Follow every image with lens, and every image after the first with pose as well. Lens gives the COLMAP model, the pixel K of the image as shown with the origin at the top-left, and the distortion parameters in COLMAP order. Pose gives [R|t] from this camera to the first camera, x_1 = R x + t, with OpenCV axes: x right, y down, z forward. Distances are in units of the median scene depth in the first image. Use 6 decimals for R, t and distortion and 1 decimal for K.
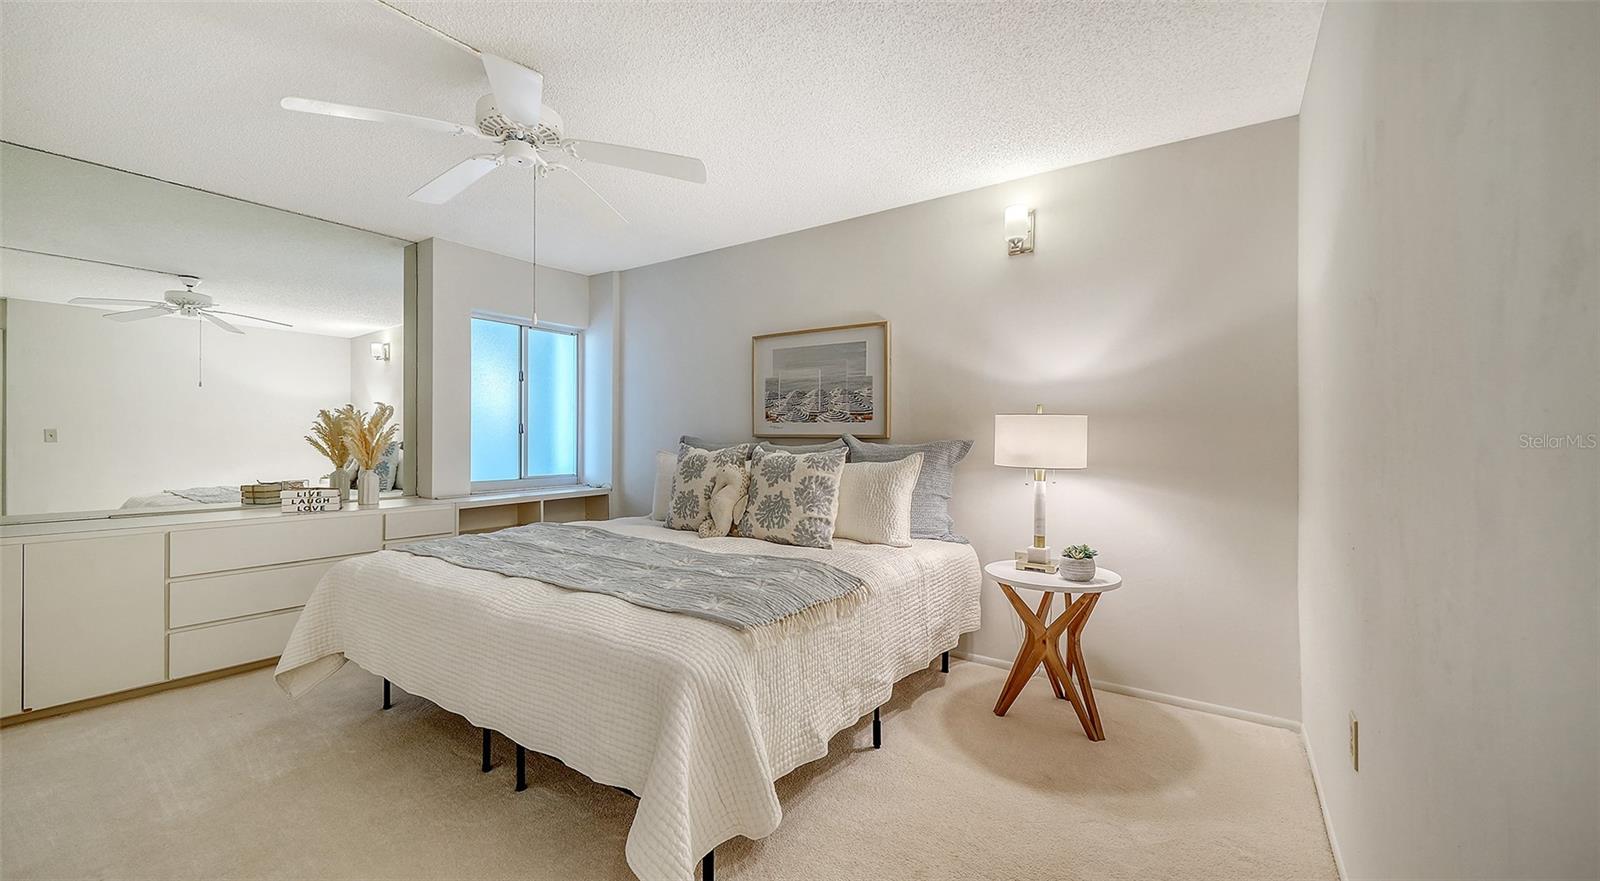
lens RADIAL K [[602.5, 0, 800.0], [0, 602.5, 440.5], [0, 0, 1]] dist [-0.000809, -0.000055]
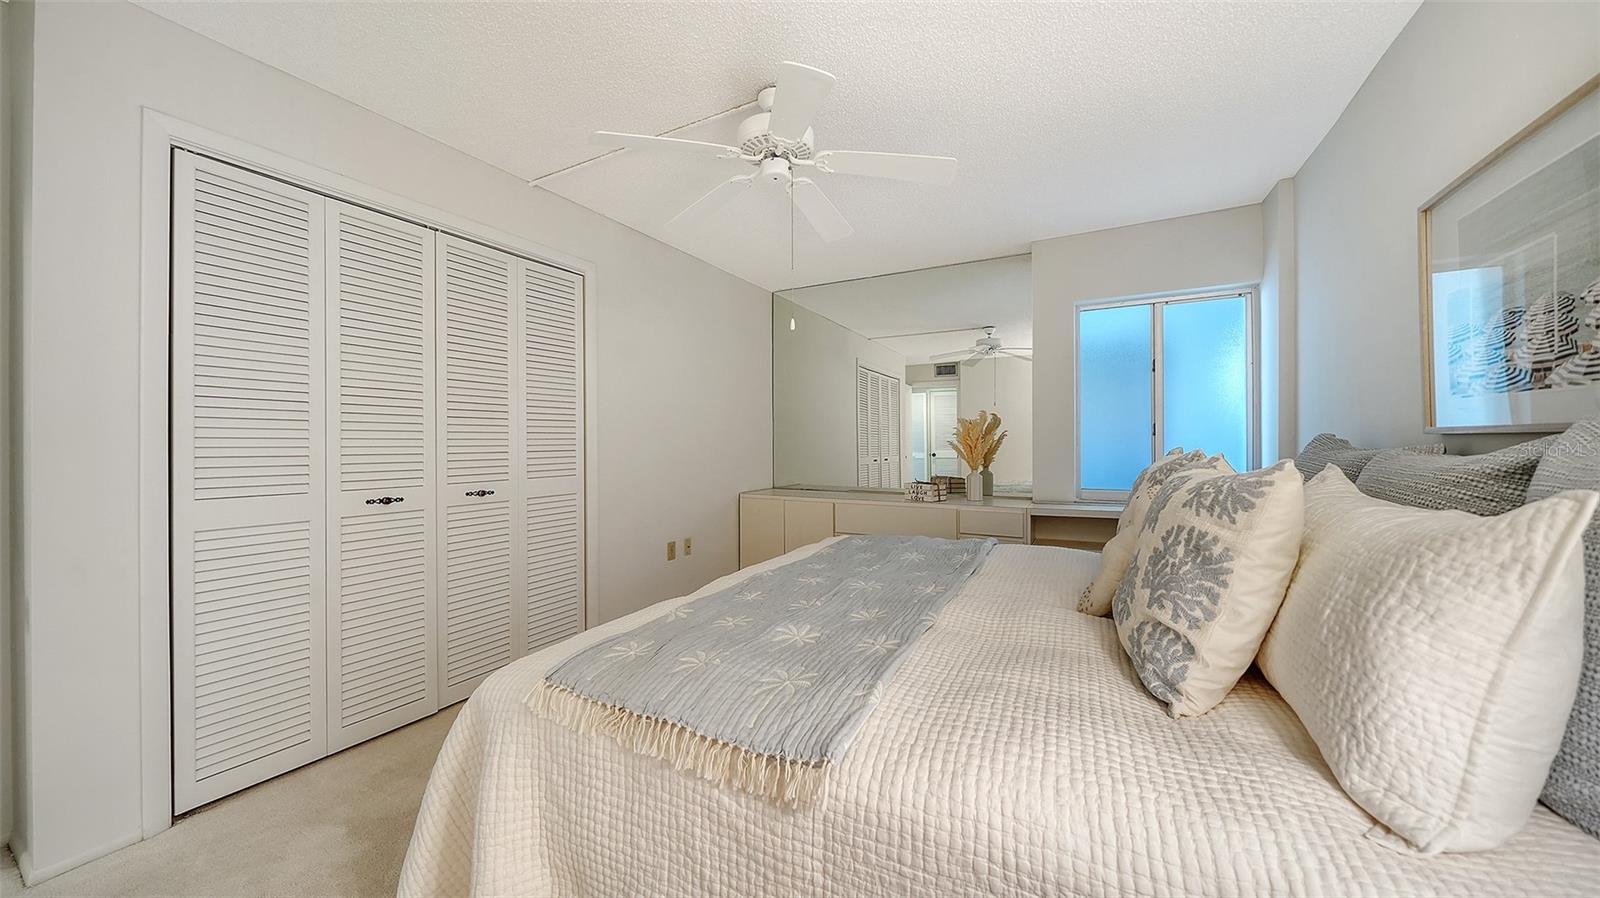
lens RADIAL K [[557.0, 0, 797.0], [0, 557.0, 438.9], [0, 0, 1]] dist [-0.007620, -0.000055]
pose [[0.120694, -0.012272, -0.992614, 0.378138], [0.008612, 0.999899, -0.011315, -0.000970], [0.992652, -0.007183, 0.120787, 0.682367]]
